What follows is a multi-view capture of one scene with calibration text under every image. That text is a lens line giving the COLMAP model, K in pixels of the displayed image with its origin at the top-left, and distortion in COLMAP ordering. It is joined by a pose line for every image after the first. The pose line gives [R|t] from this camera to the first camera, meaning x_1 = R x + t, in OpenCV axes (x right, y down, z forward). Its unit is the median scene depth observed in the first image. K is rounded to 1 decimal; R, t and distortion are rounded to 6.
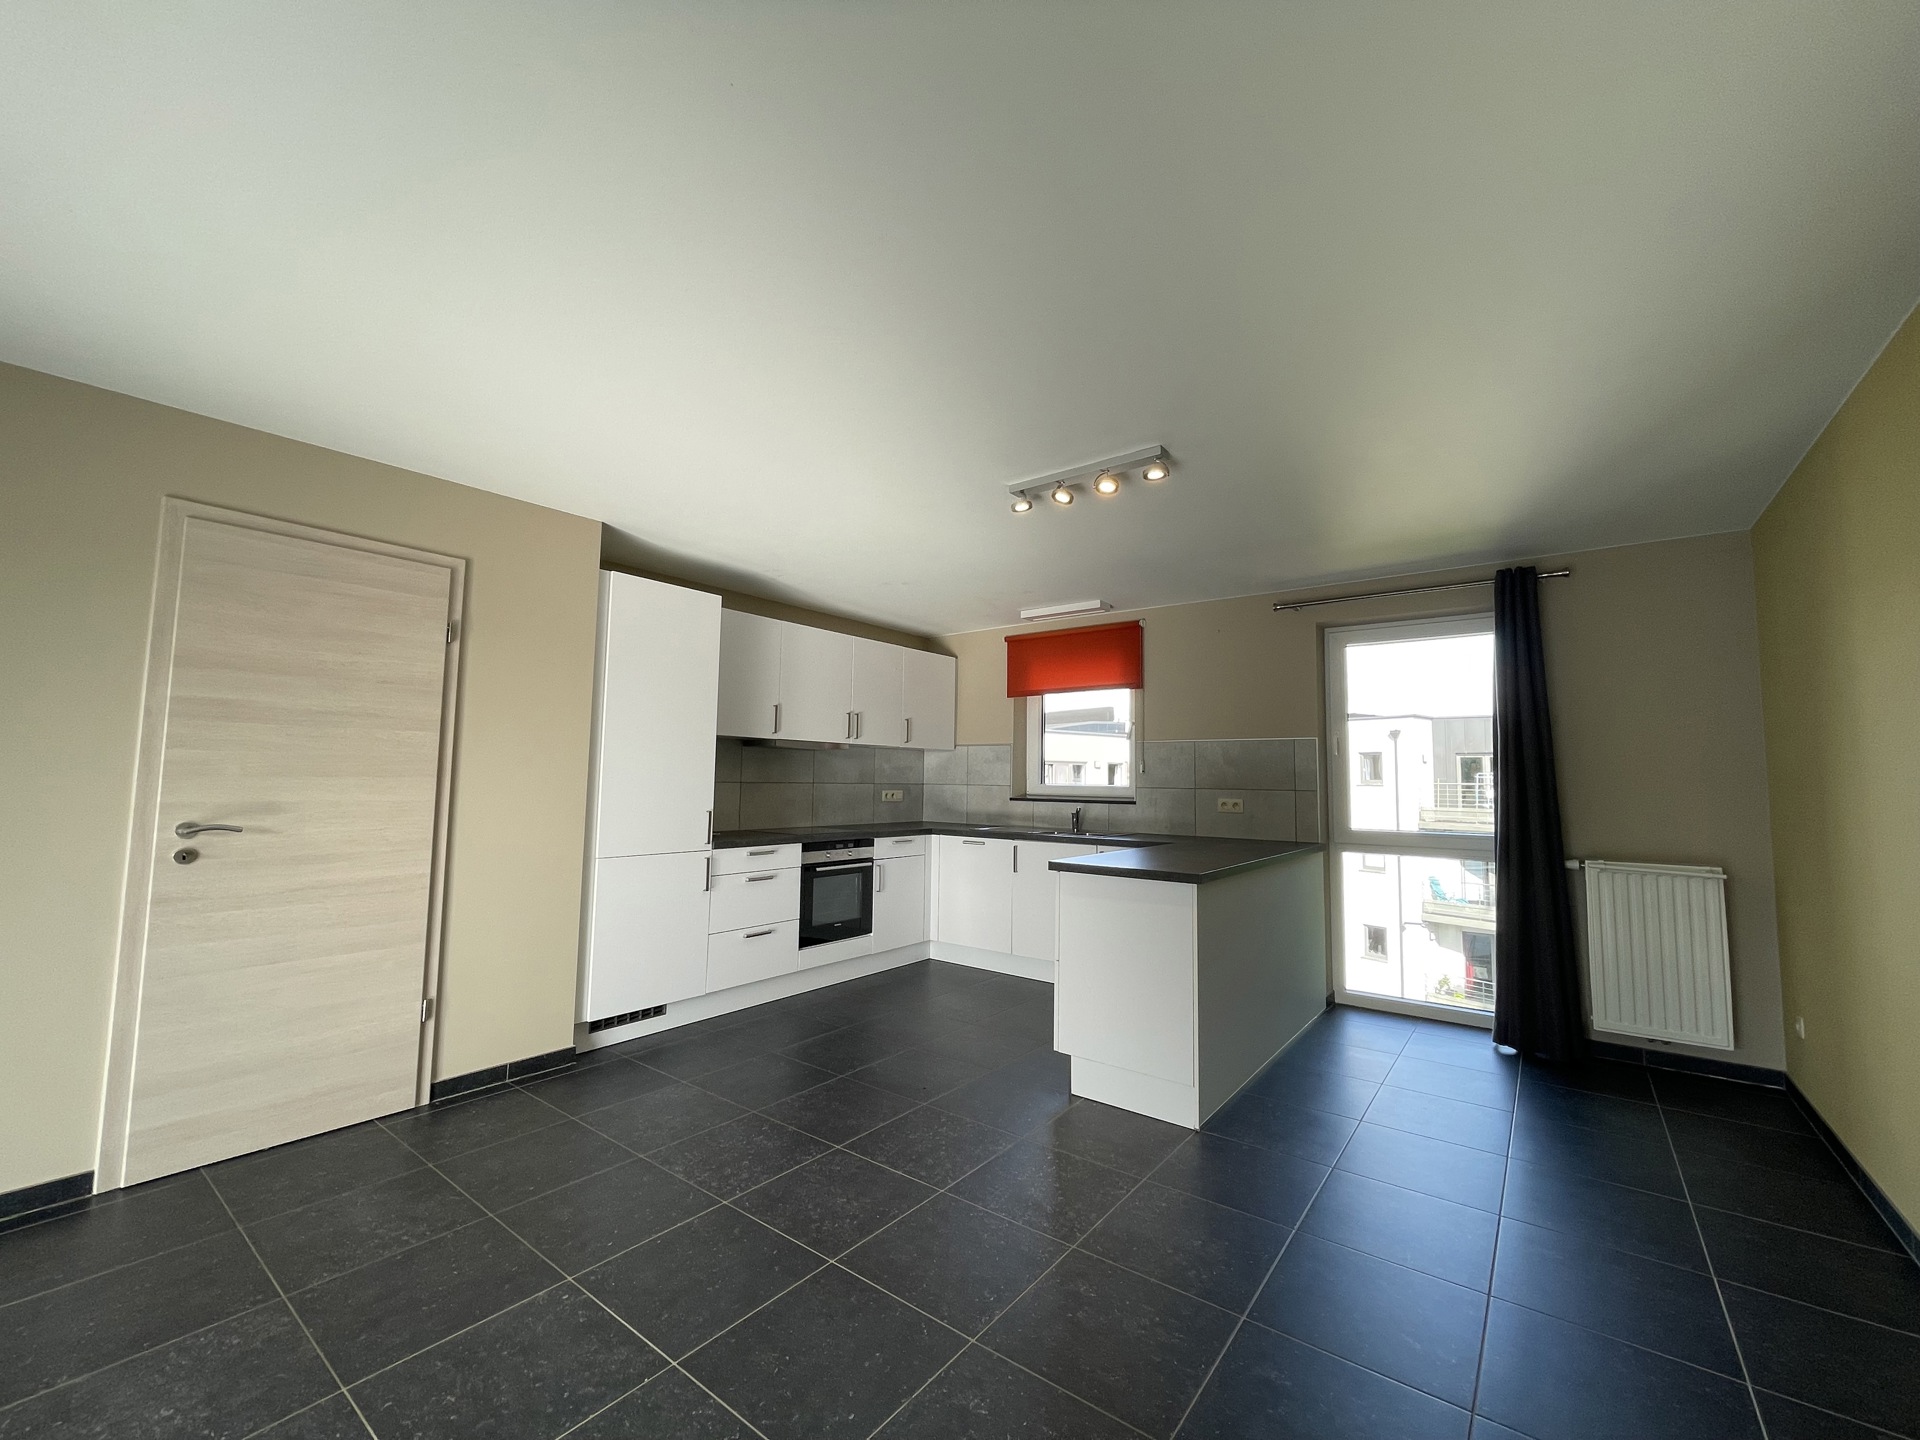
lens RADIAL K [[777.2, 0, 960.0], [0, 777.2, 720.0], [0, 0, 1]] dist [-0.001867, -0.000809]
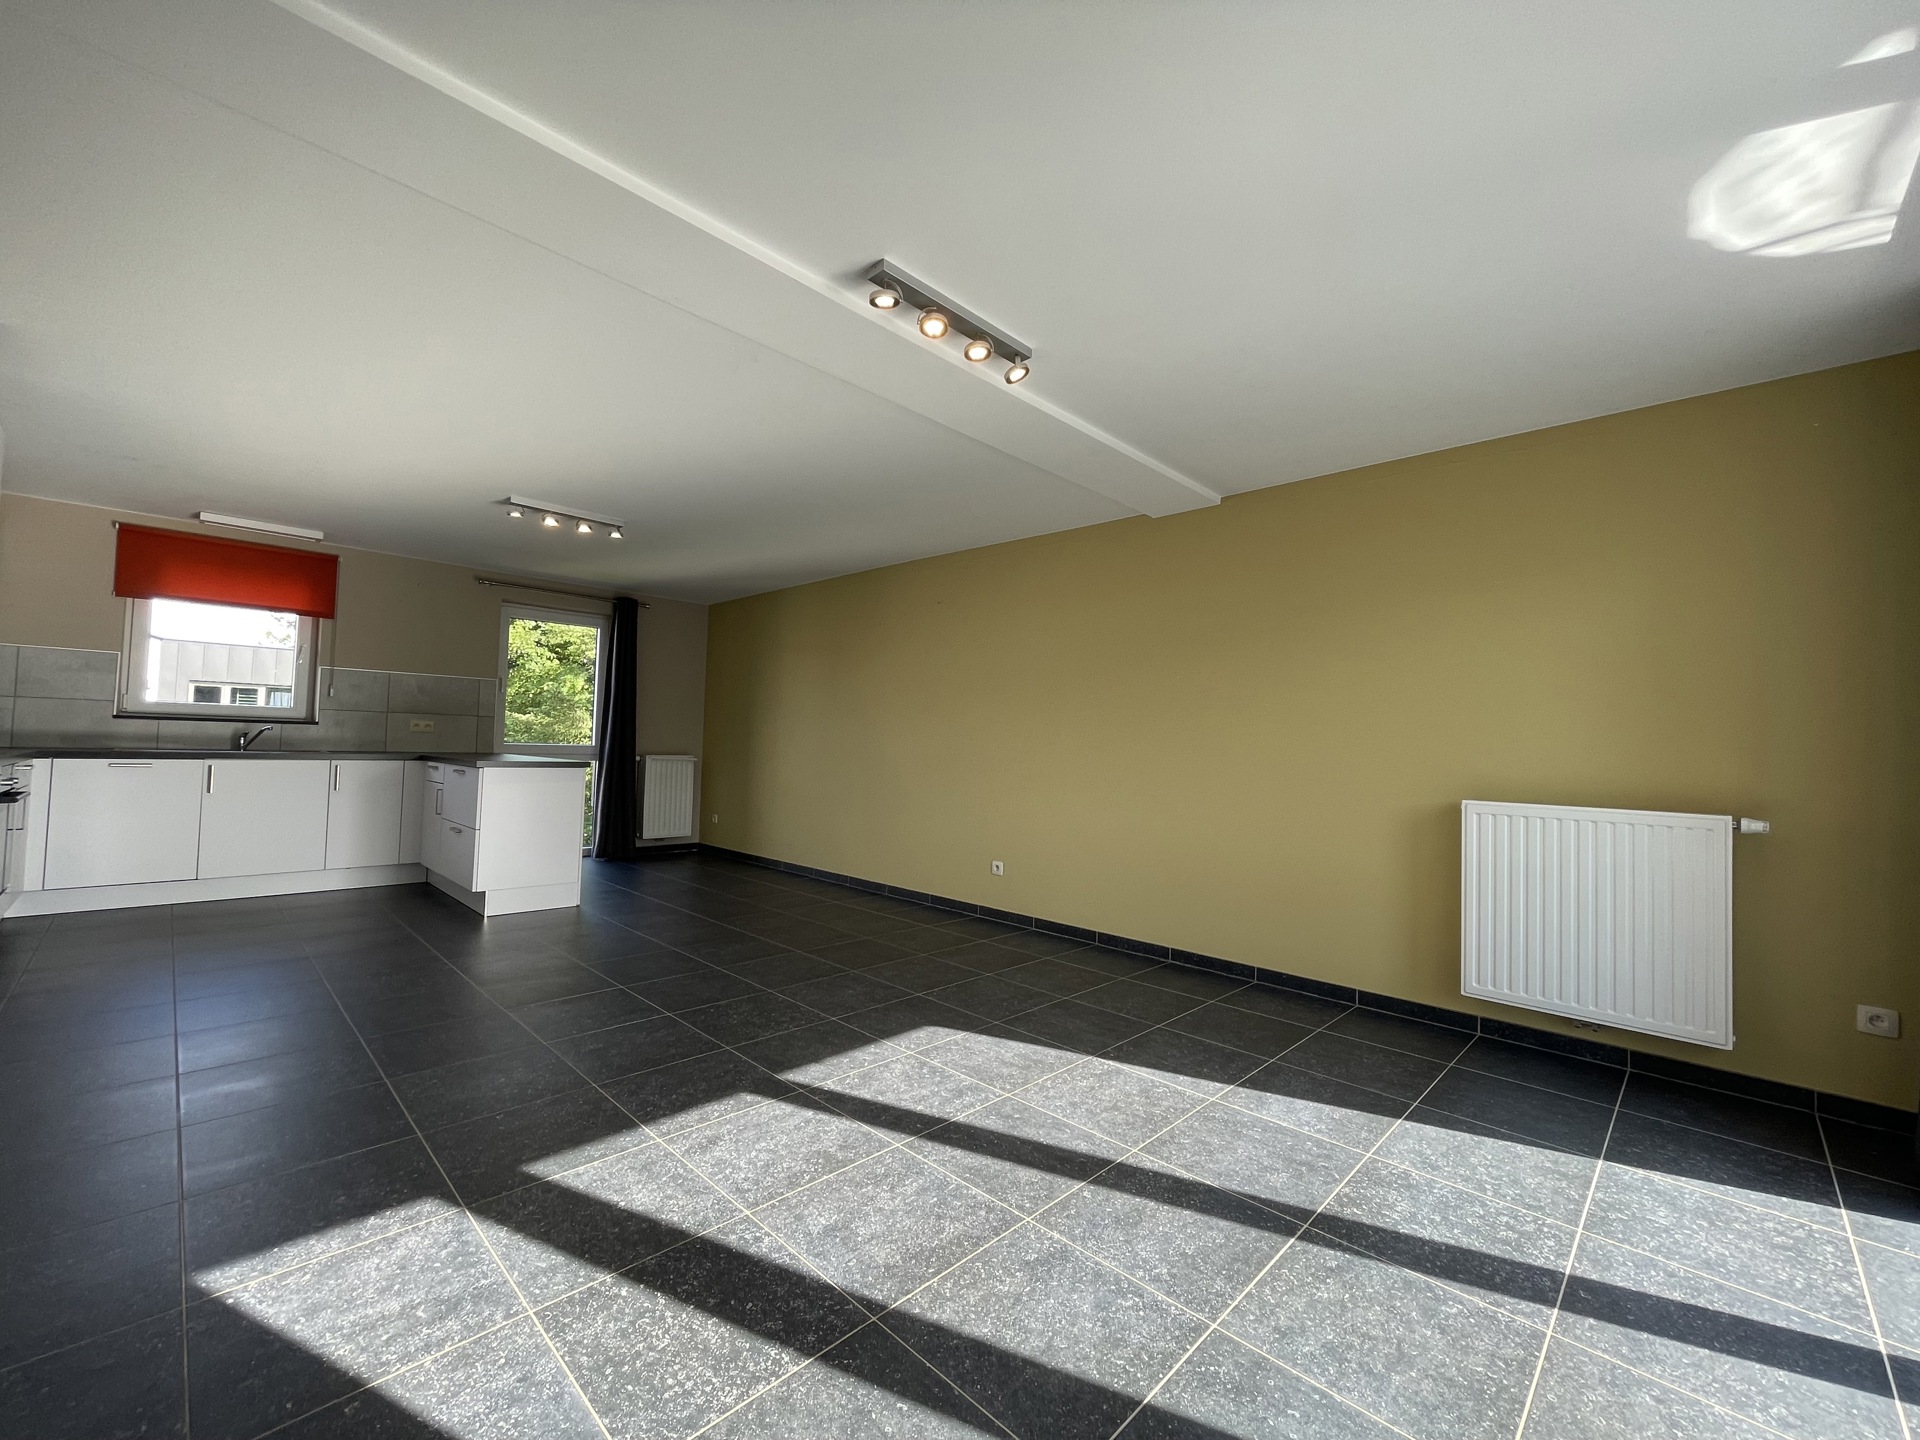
lens RADIAL K [[777.2, 0, 960.0], [0, 777.2, 720.0], [0, 0, 1]] dist [-0.001867, -0.000809]
pose [[0.122241, 0.023581, 0.992220, -0.700997], [-0.105408, 0.994372, -0.010646, 0.018496], [-0.986887, -0.103287, 0.124038, -0.015995]]
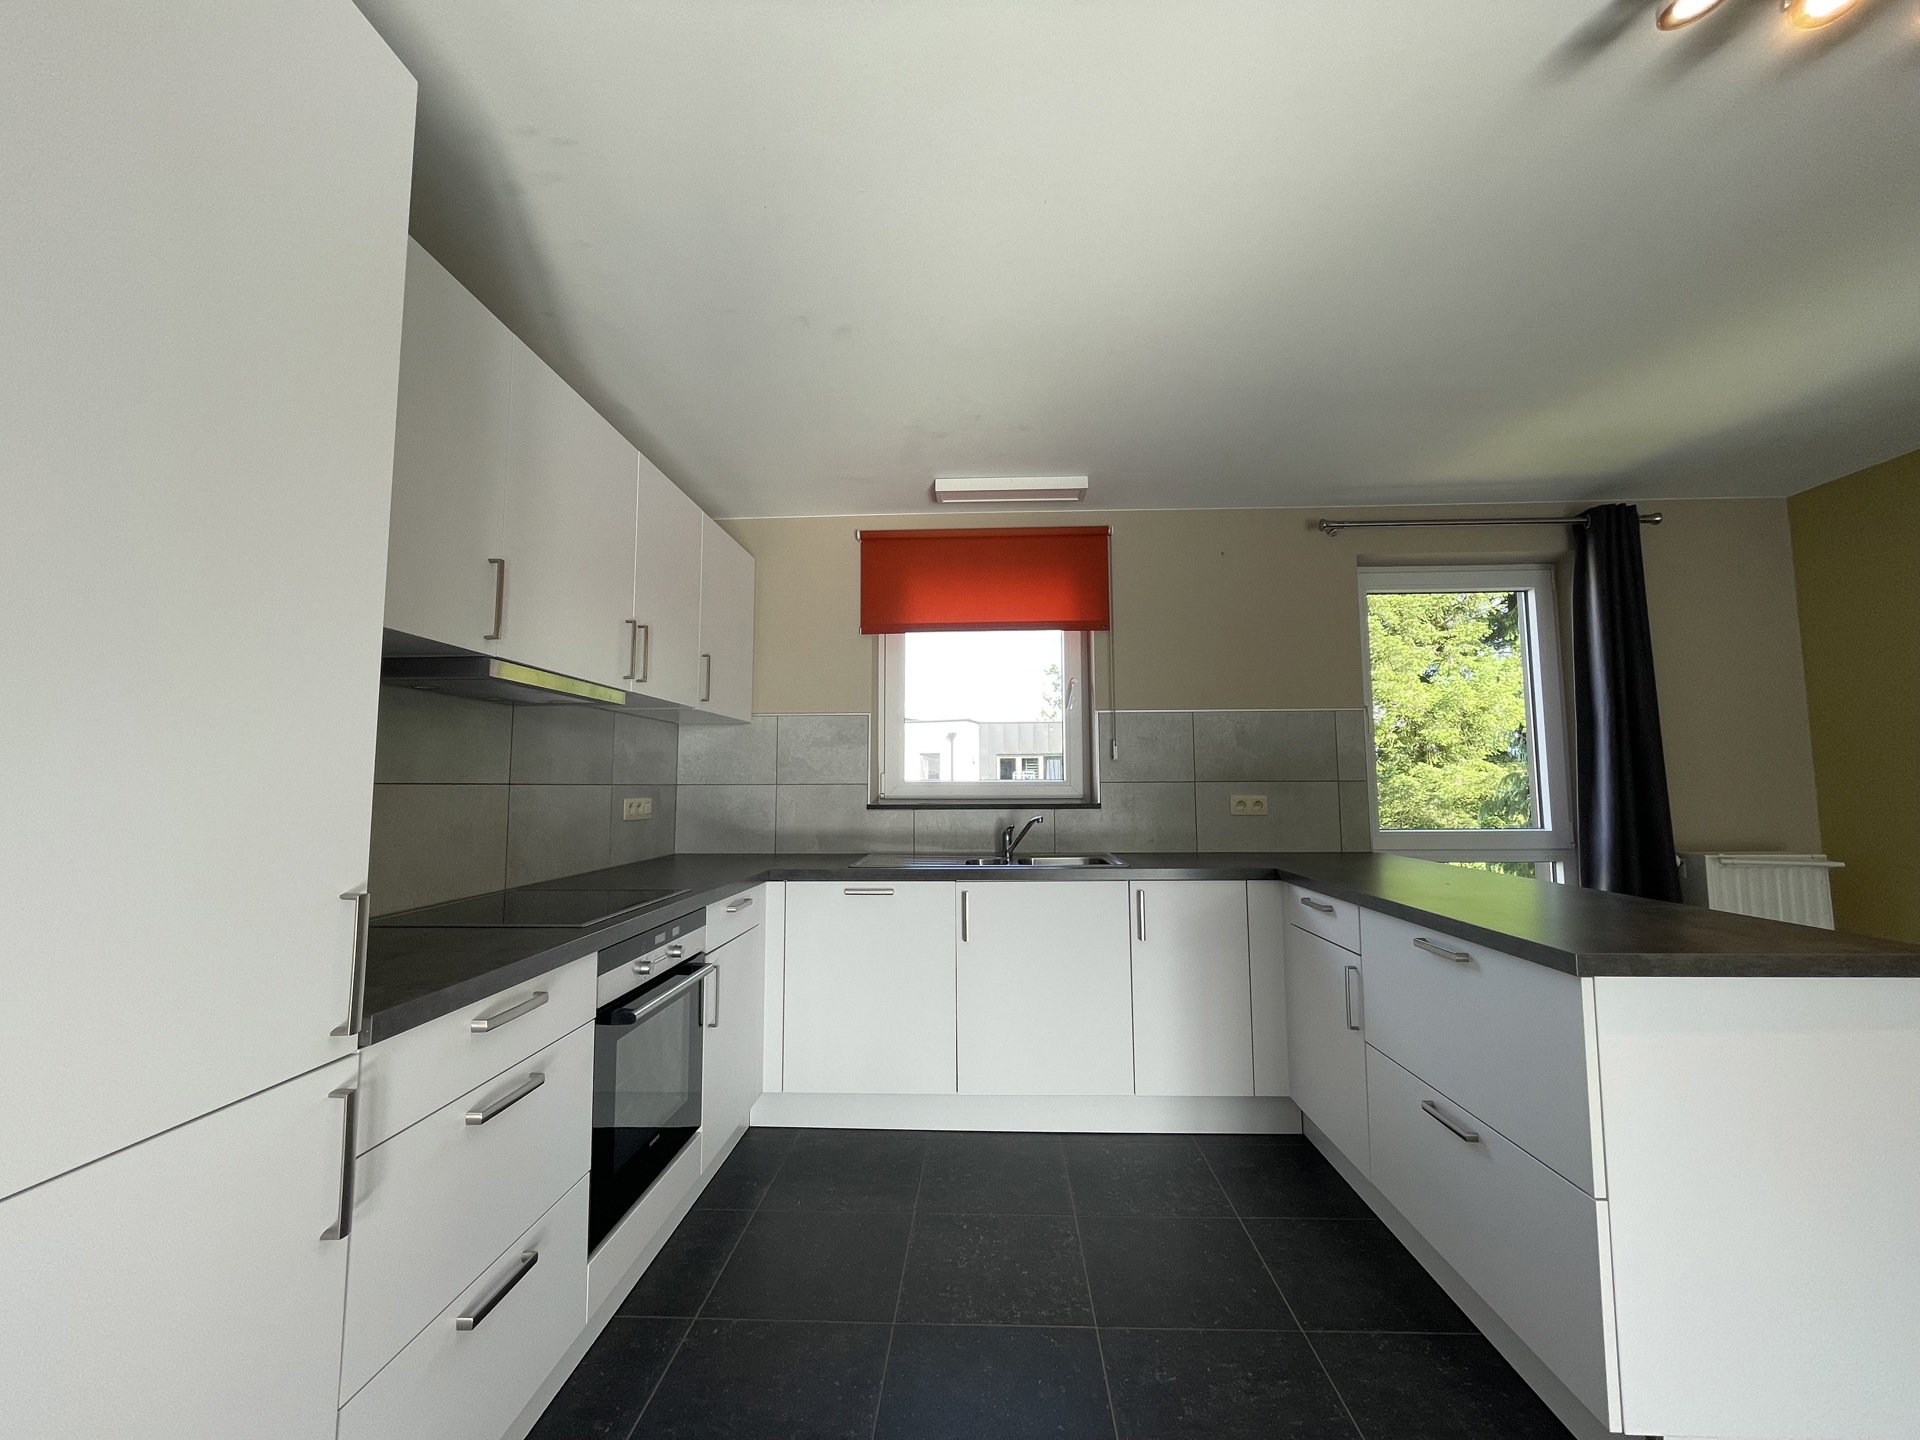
lens RADIAL K [[777.2, 0, 960.0], [0, 777.2, 720.0], [0, 0, 1]] dist [-0.001867, -0.000809]
pose [[0.820912, 0.029822, 0.570276, -0.226872], [-0.027207, 0.999544, -0.013105, 0.044615], [-0.570406, -0.004758, 0.821349, 0.510944]]
